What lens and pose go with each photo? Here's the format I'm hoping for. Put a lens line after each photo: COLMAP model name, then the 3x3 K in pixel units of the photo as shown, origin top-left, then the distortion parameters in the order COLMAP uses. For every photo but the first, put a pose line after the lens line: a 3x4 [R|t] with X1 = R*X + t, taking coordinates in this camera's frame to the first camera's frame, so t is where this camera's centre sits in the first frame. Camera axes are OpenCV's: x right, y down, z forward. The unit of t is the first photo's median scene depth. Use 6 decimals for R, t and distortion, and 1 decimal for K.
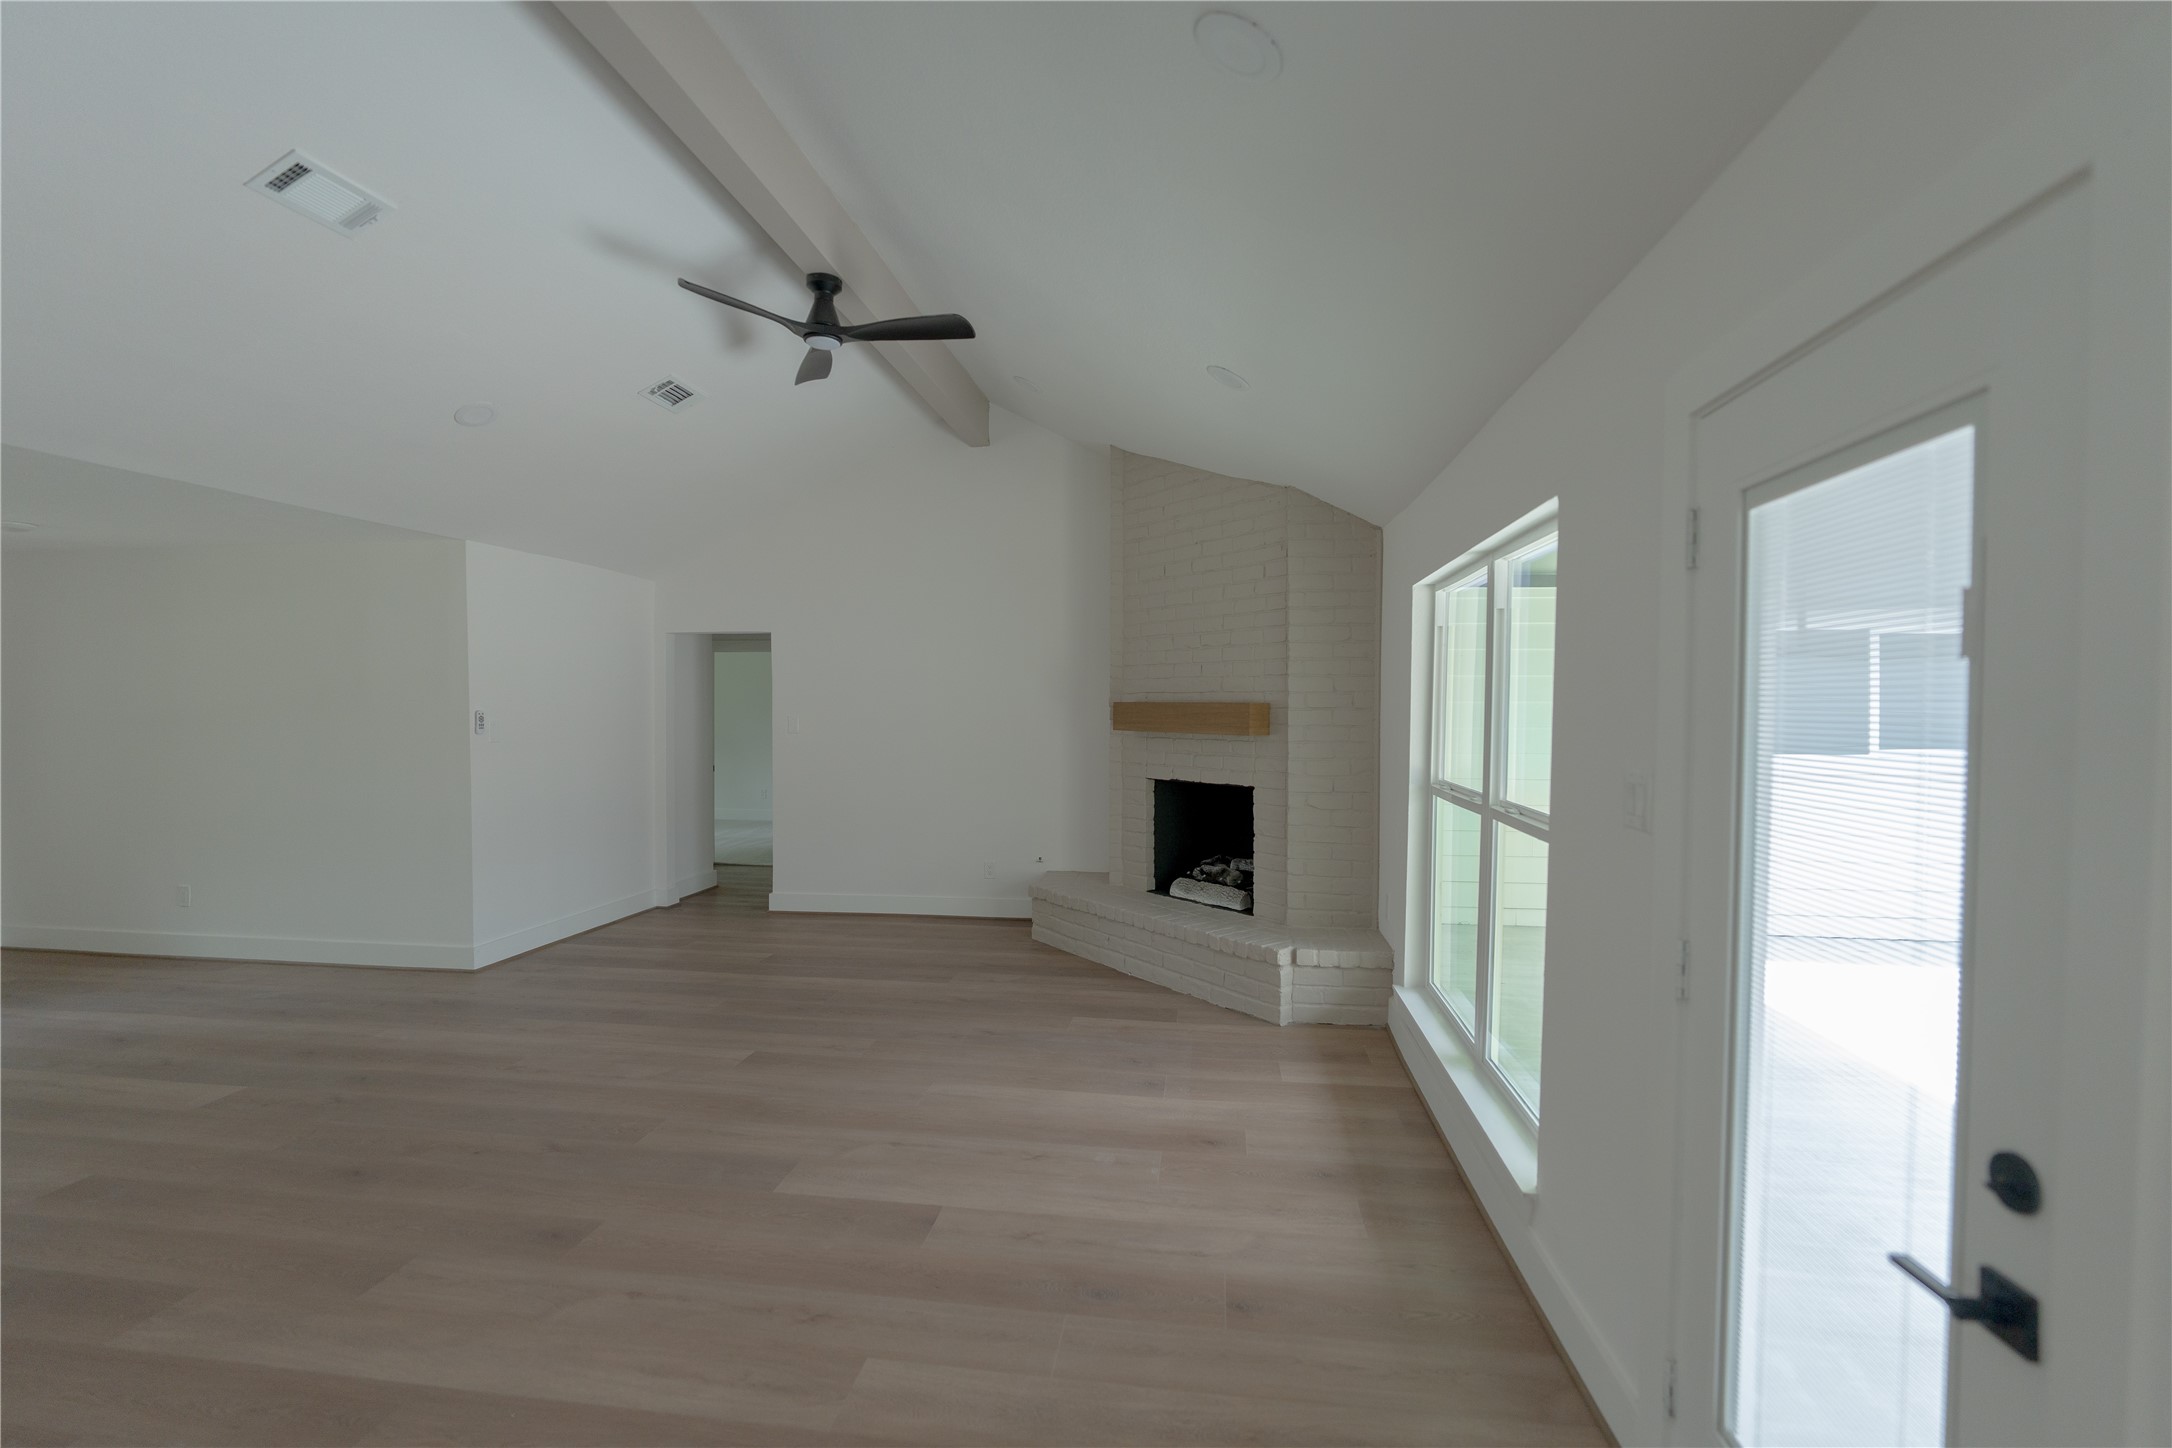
lens RADIAL K [[953.8, 0, 1086.0], [0, 953.8, 724.0], [0, 0, 1]] dist [-0.009824, 0.000134]
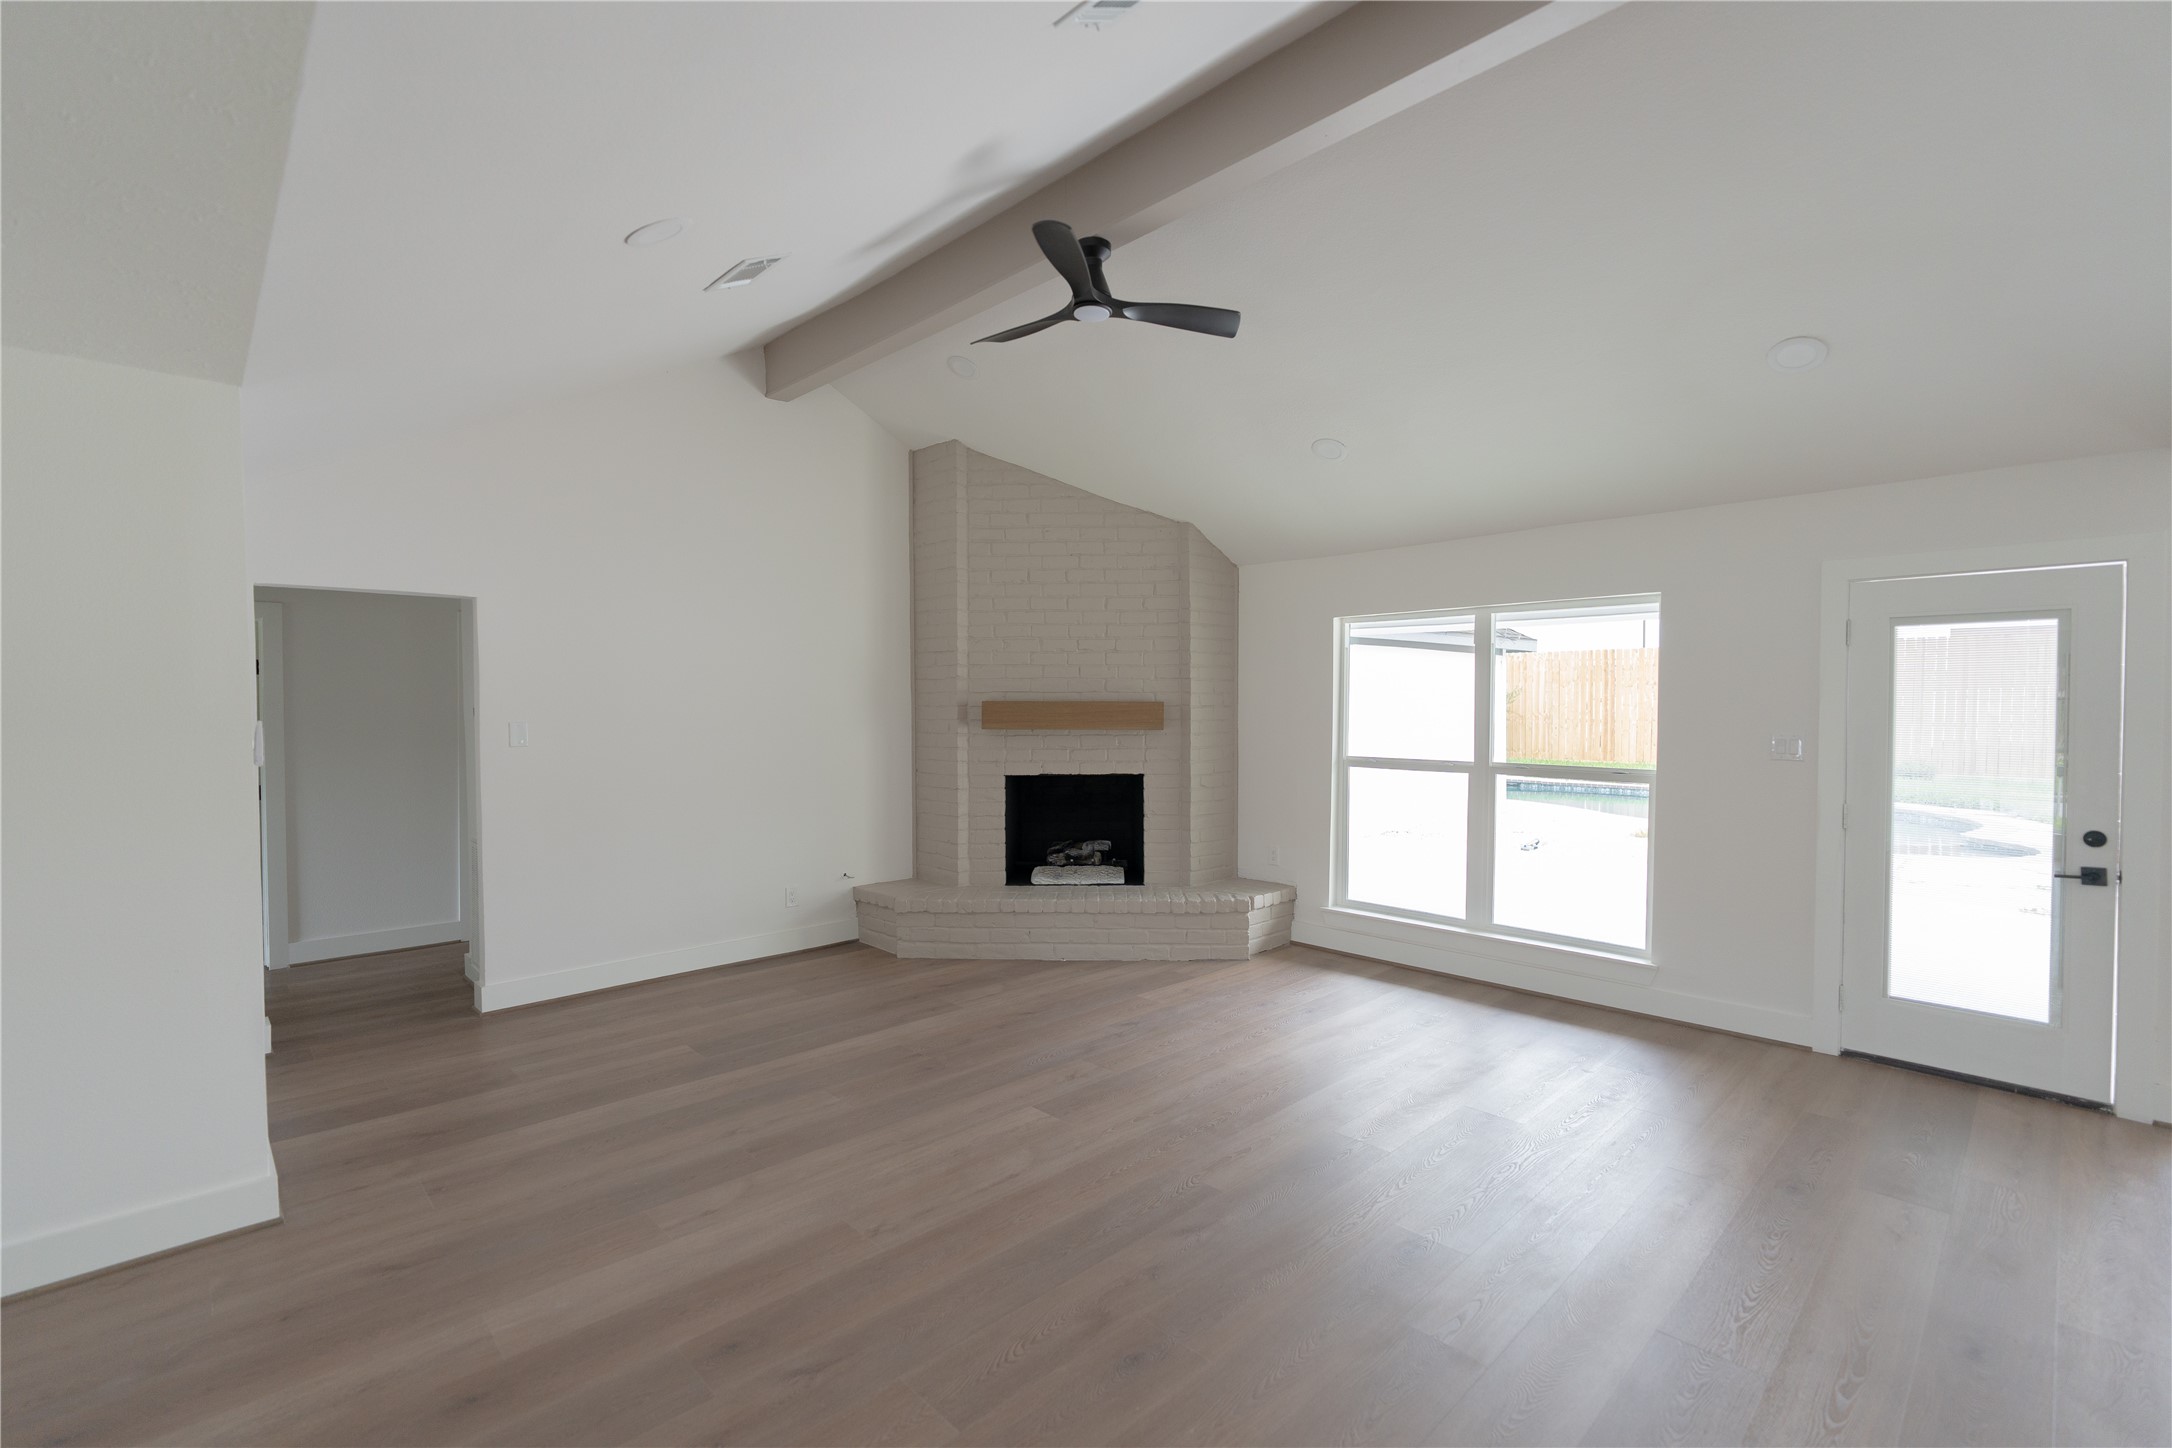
lens RADIAL K [[953.8, 0, 1086.0], [0, 953.8, 724.0], [0, 0, 1]] dist [-0.009824, 0.000134]
pose [[0.620156, -0.019469, 0.784237, -0.823287], [0.017034, 0.999790, 0.011349, -0.009973], [-0.784294, 0.006320, 0.620358, 0.352622]]
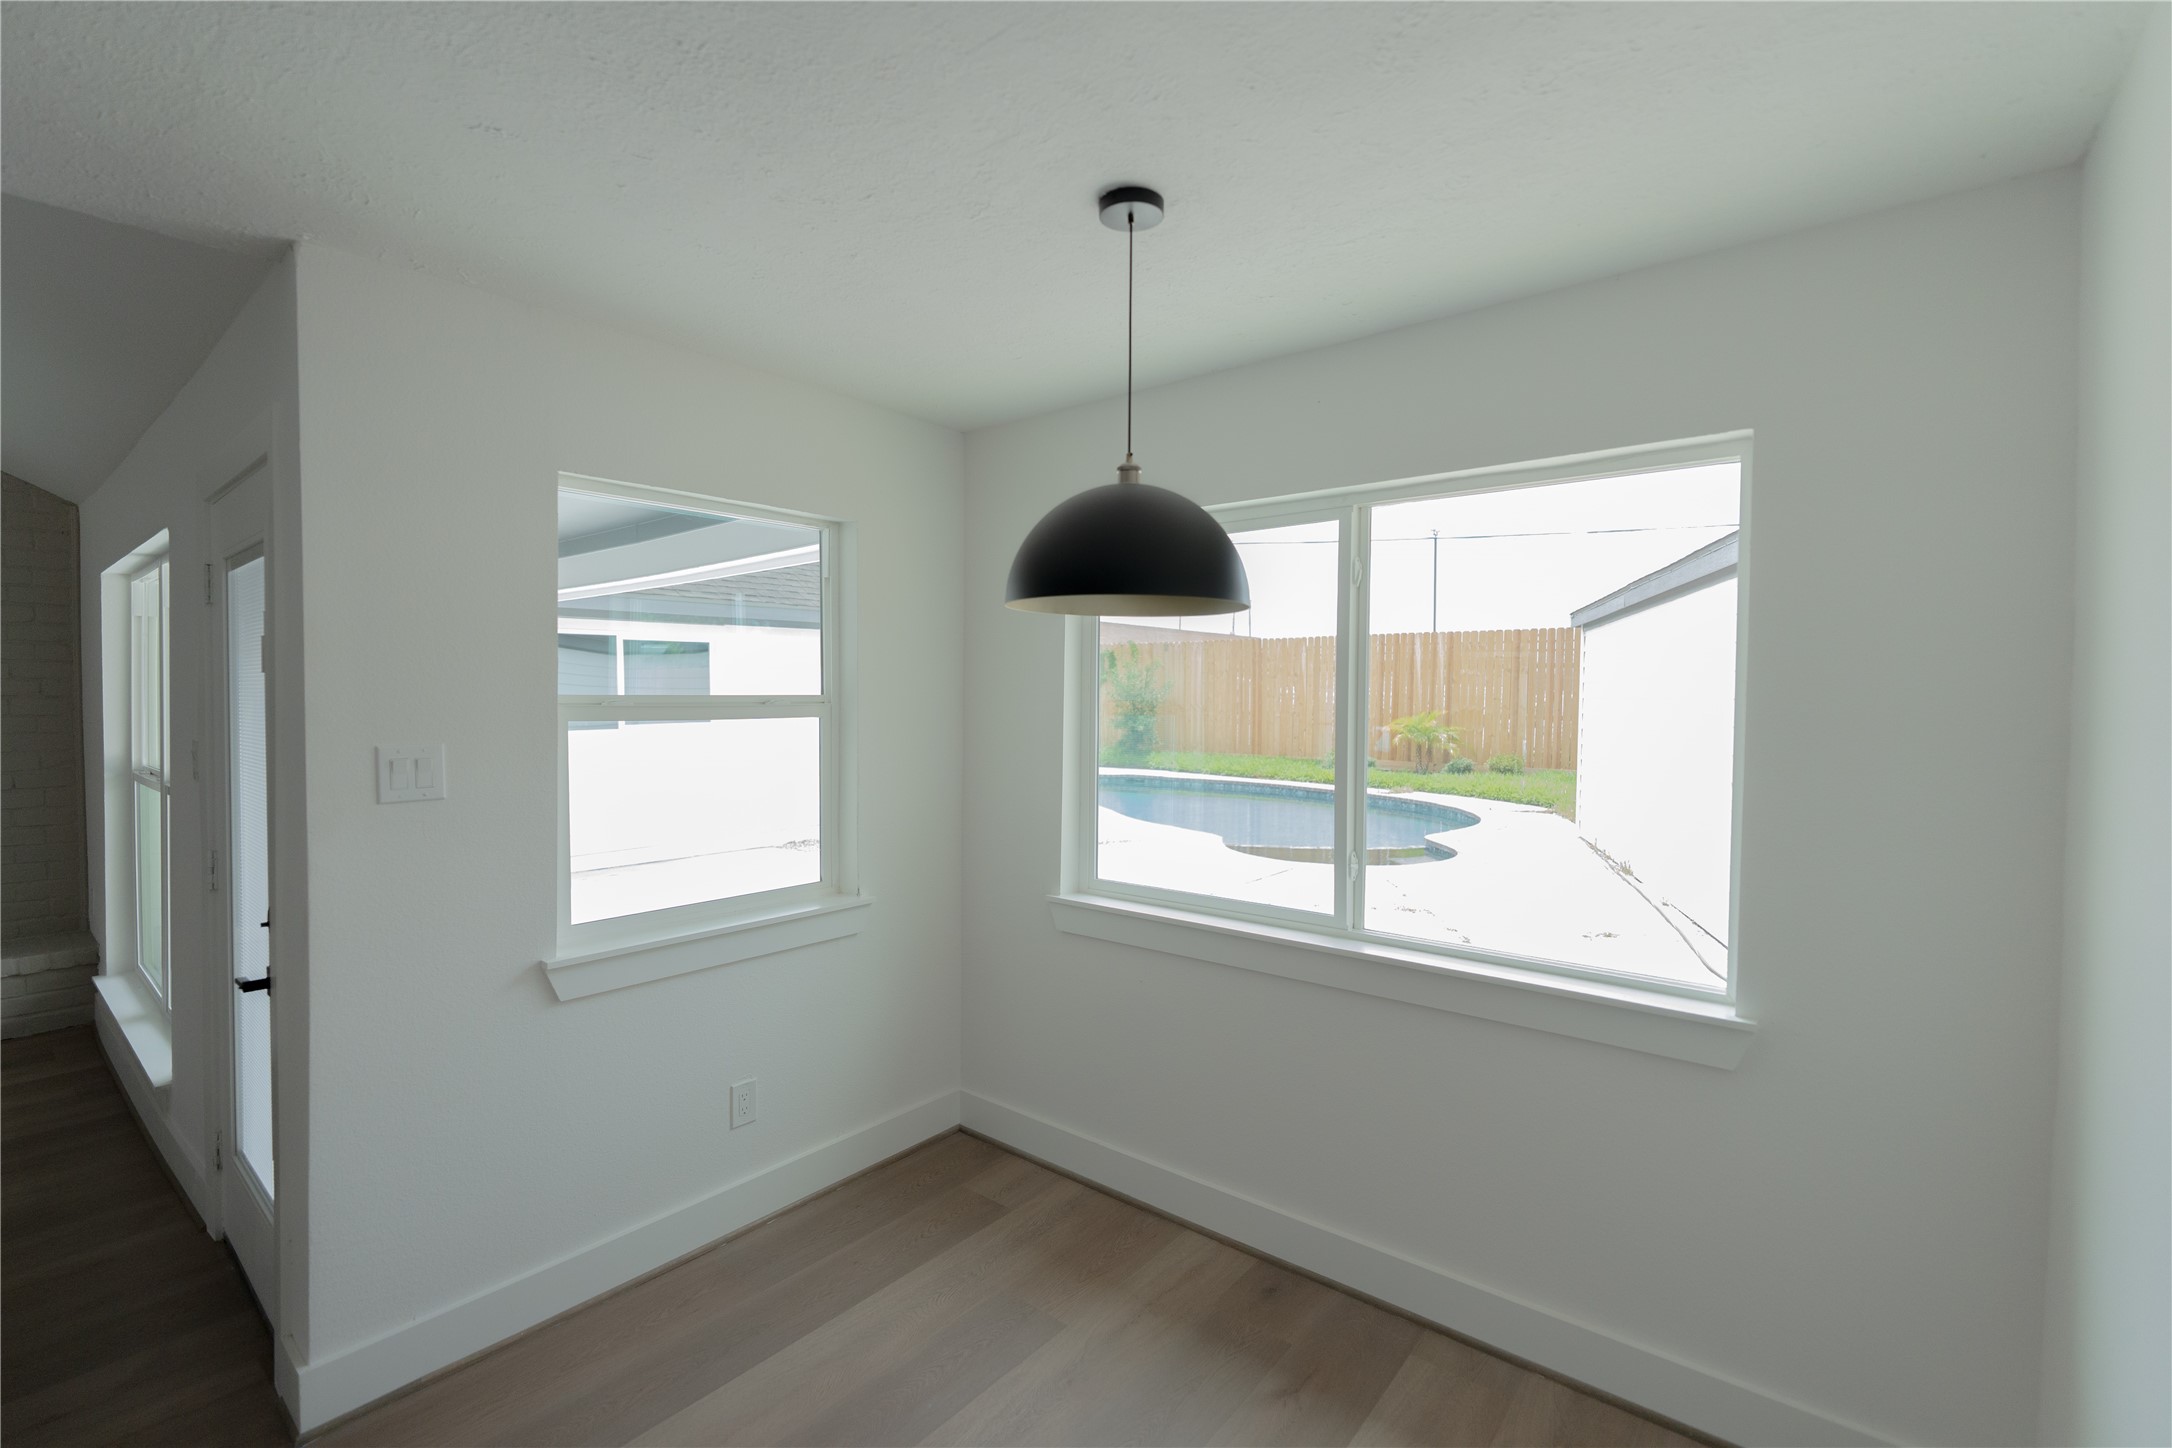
lens RADIAL K [[953.8, 0, 1086.0], [0, 953.8, 724.0], [0, 0, 1]] dist [-0.009824, 0.000134]
pose [[0.519558, -0.028653, 0.853955, 0.026336], [0.016556, 0.999588, 0.023466, 0.005216], [-0.854275, 0.001946, 0.519818, -0.328052]]
